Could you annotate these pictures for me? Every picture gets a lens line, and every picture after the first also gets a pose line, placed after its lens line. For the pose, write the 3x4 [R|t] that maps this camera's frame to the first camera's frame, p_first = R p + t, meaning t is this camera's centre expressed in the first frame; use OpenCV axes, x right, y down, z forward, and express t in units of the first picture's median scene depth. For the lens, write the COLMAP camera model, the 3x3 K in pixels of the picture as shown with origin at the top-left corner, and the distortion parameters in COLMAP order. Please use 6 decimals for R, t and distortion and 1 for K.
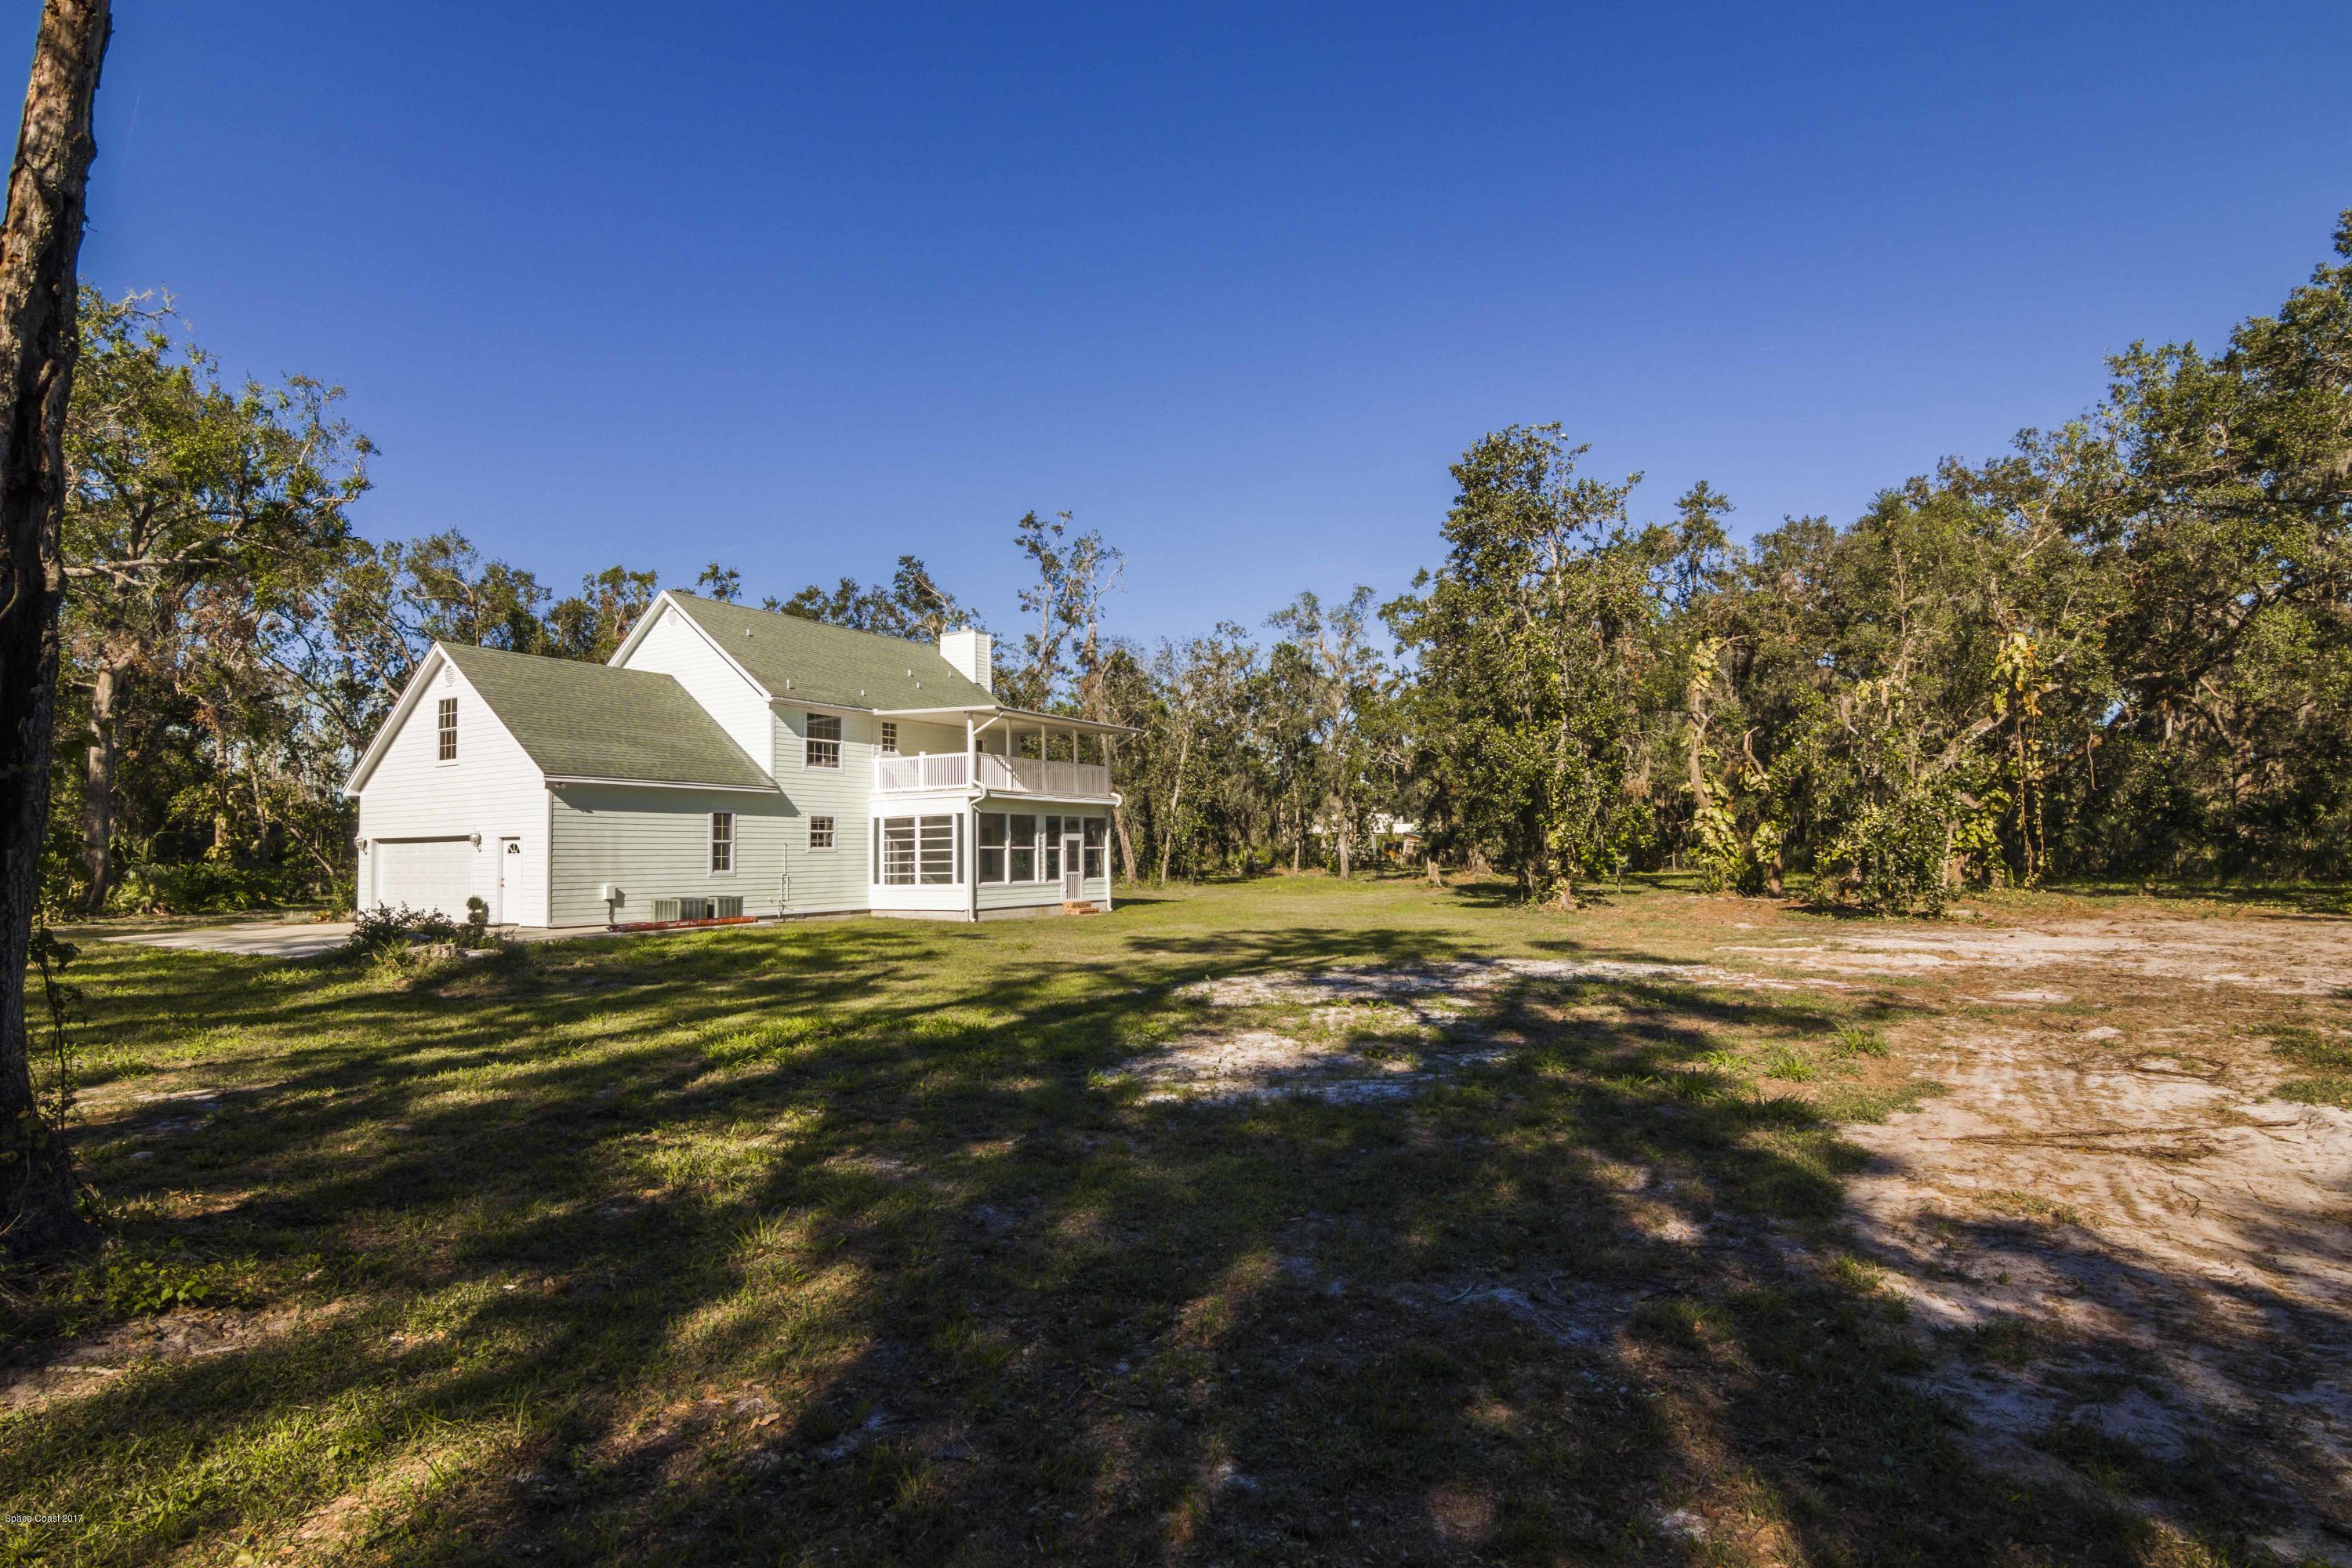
lens RADIAL K [[1231.0, 0, 1176.0], [0, 1231.0, 784.0], [0, 0, 1]] dist [0.040865, 0.000020]
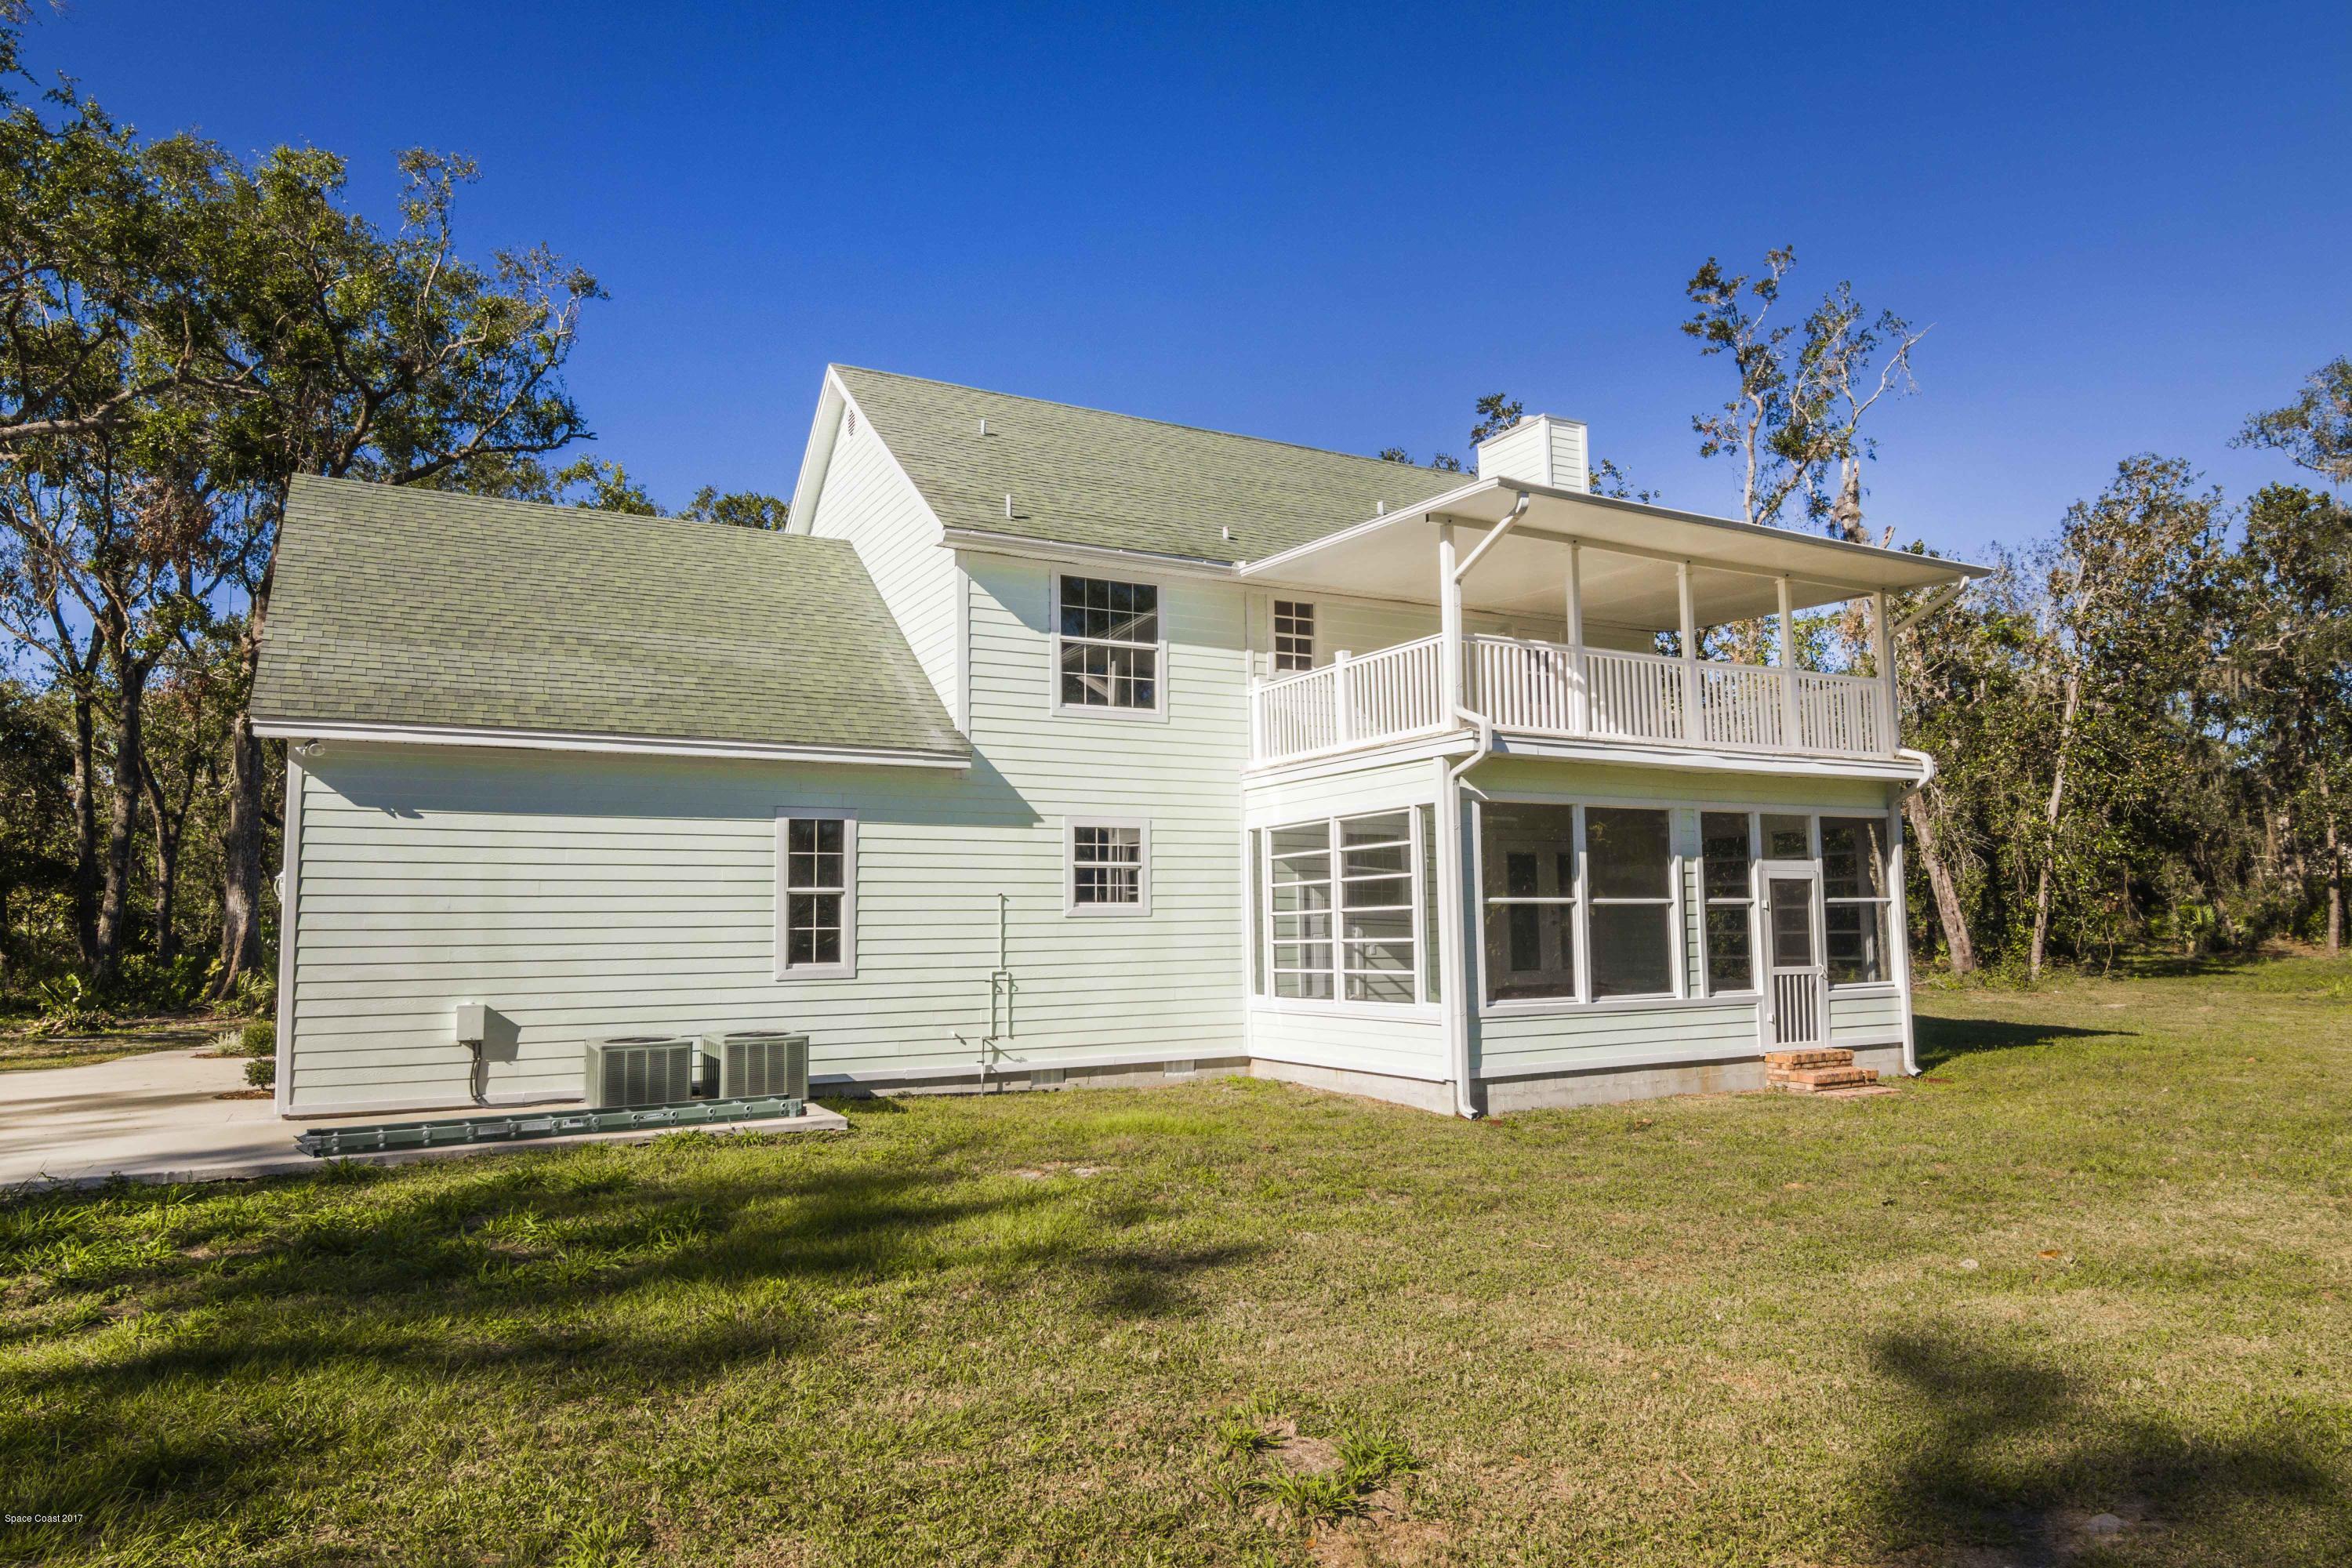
lens RADIAL K [[1475.0, 0, 1176.0], [0, 1475.0, 784.0], [0, 0, 1]] dist [0.004325, -0.015513]
pose [[0.868984, -0.049230, -0.492386, -0.027028], [0.033774, 0.998619, -0.040239, 0.031360], [0.493687, 0.018337, 0.869447, 0.572225]]
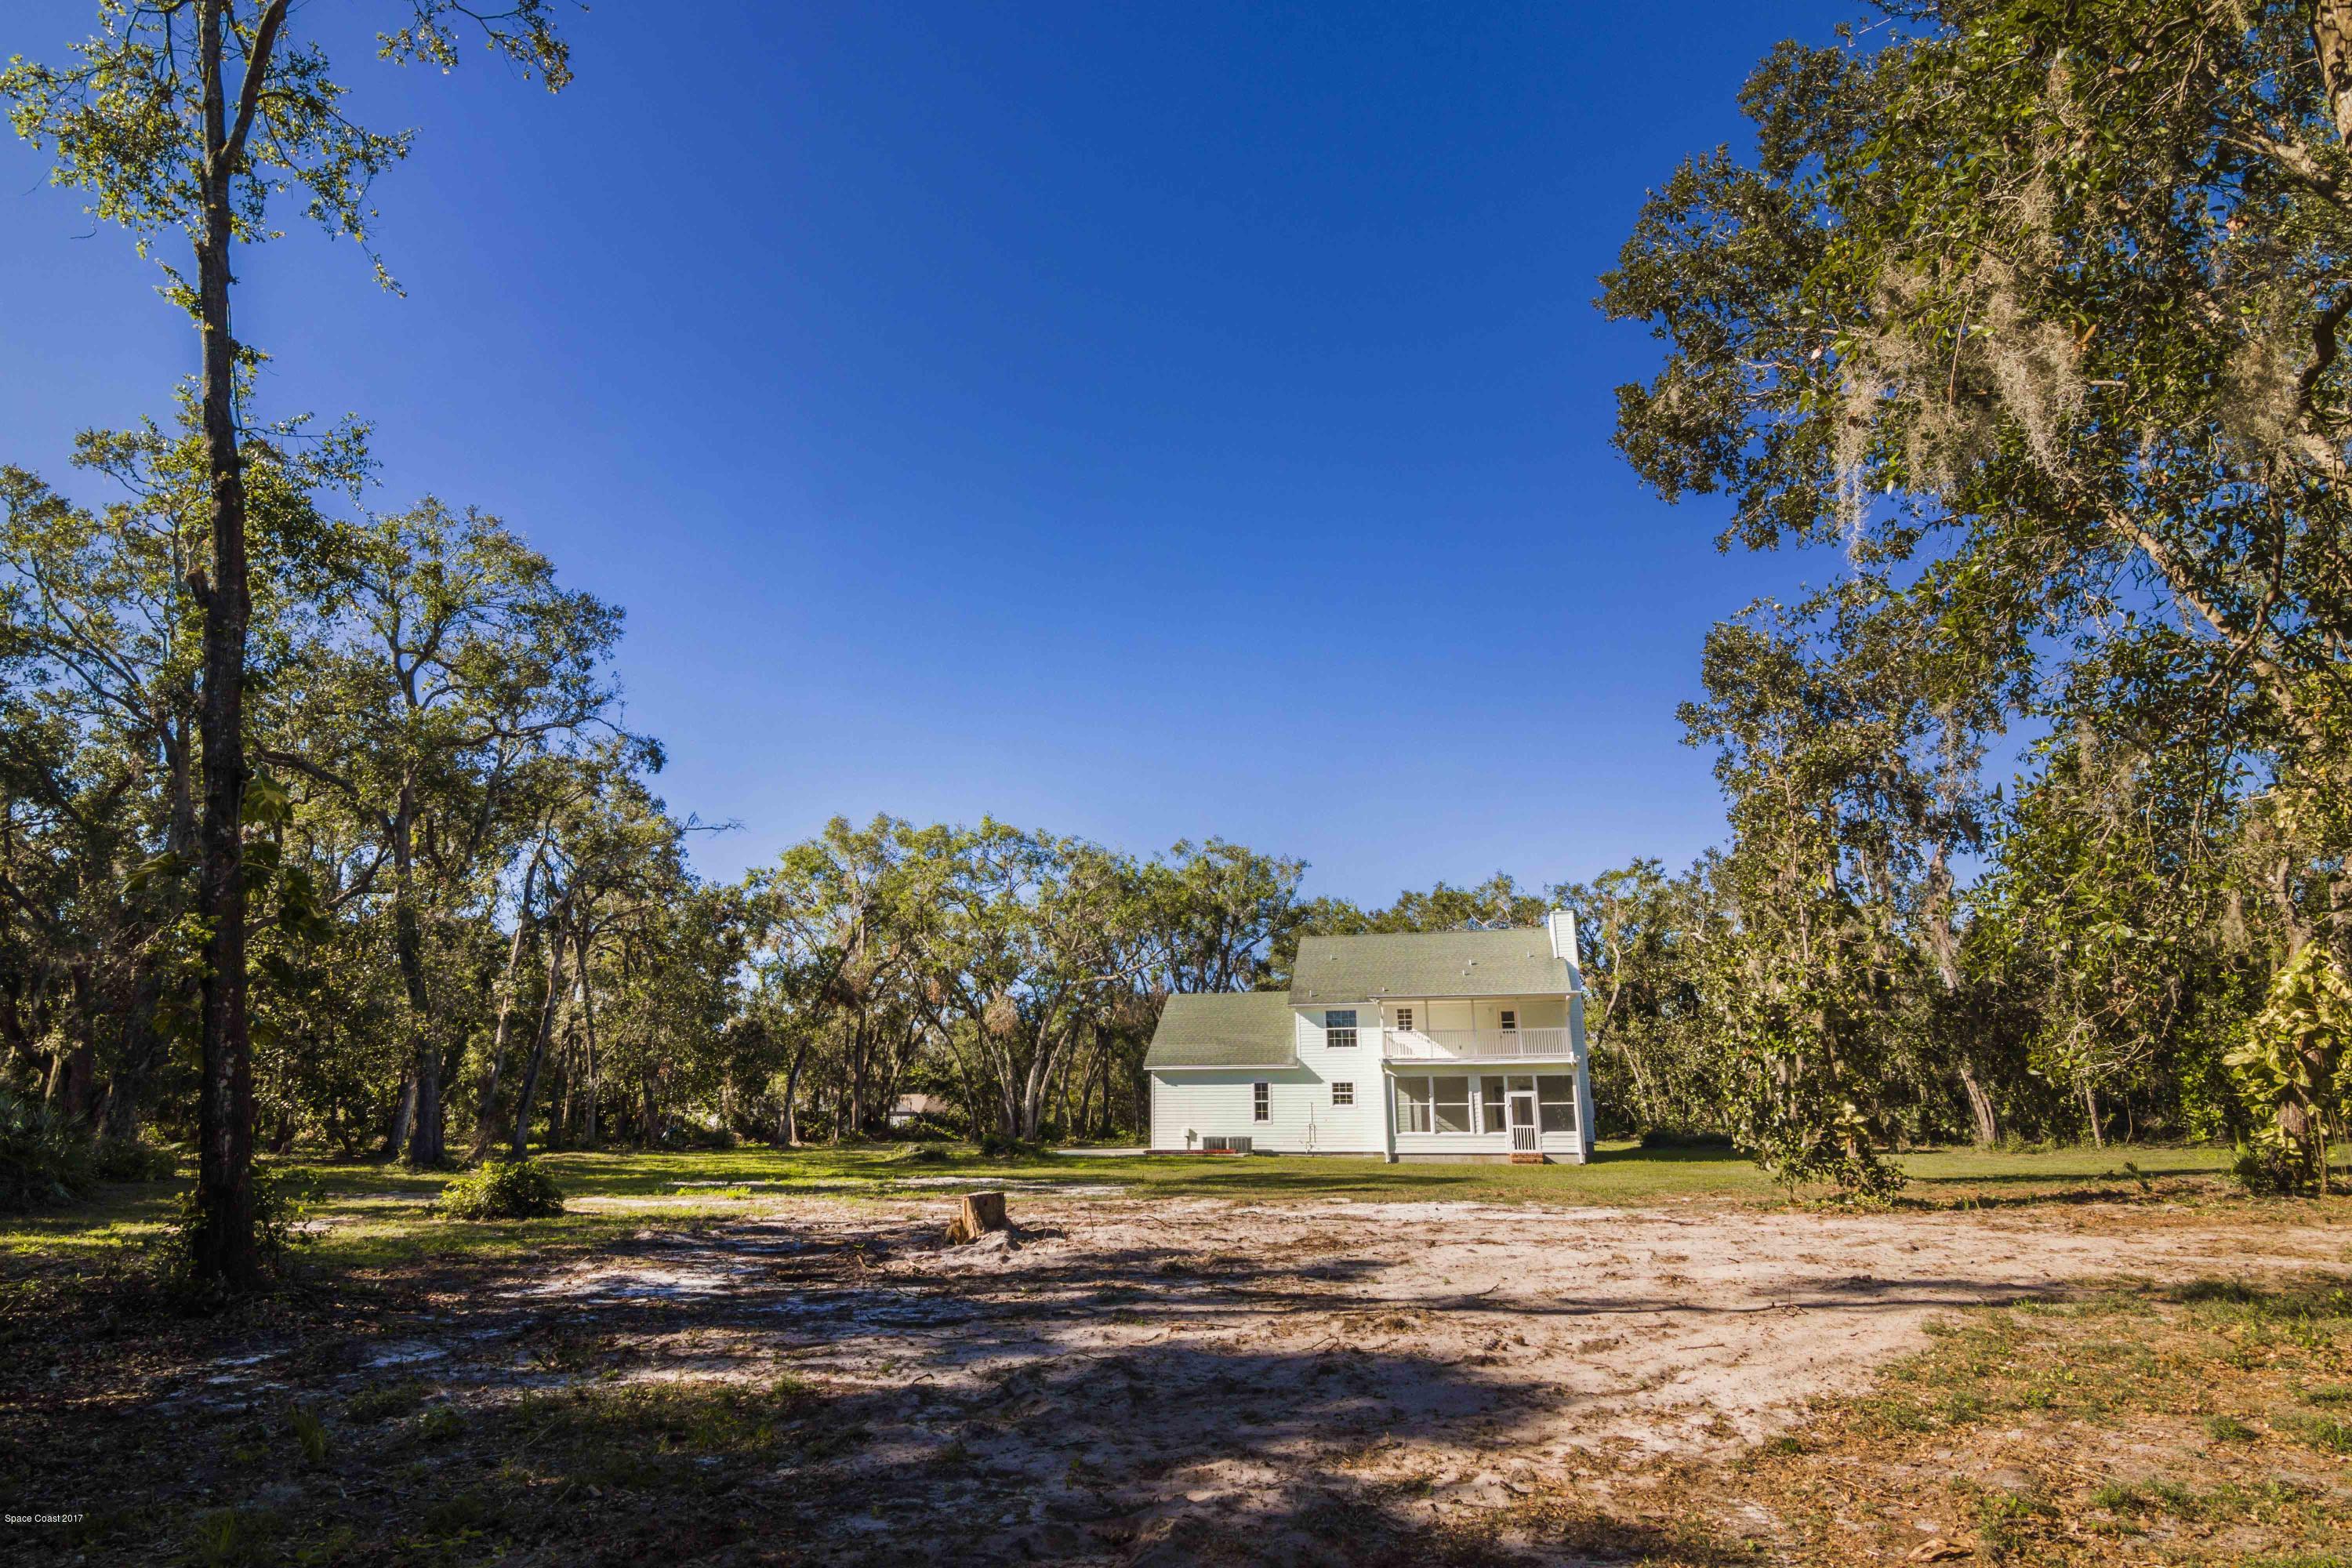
lens RADIAL K [[1231.0, 0, 1176.0], [0, 1231.0, 784.0], [0, 0, 1]] dist [0.040865, 0.000020]
pose [[0.324138, -0.240807, -0.914848, 1.040137], [0.060101, 0.970348, -0.234121, 0.013394], [0.944099, 0.020904, 0.329000, 0.316739]]
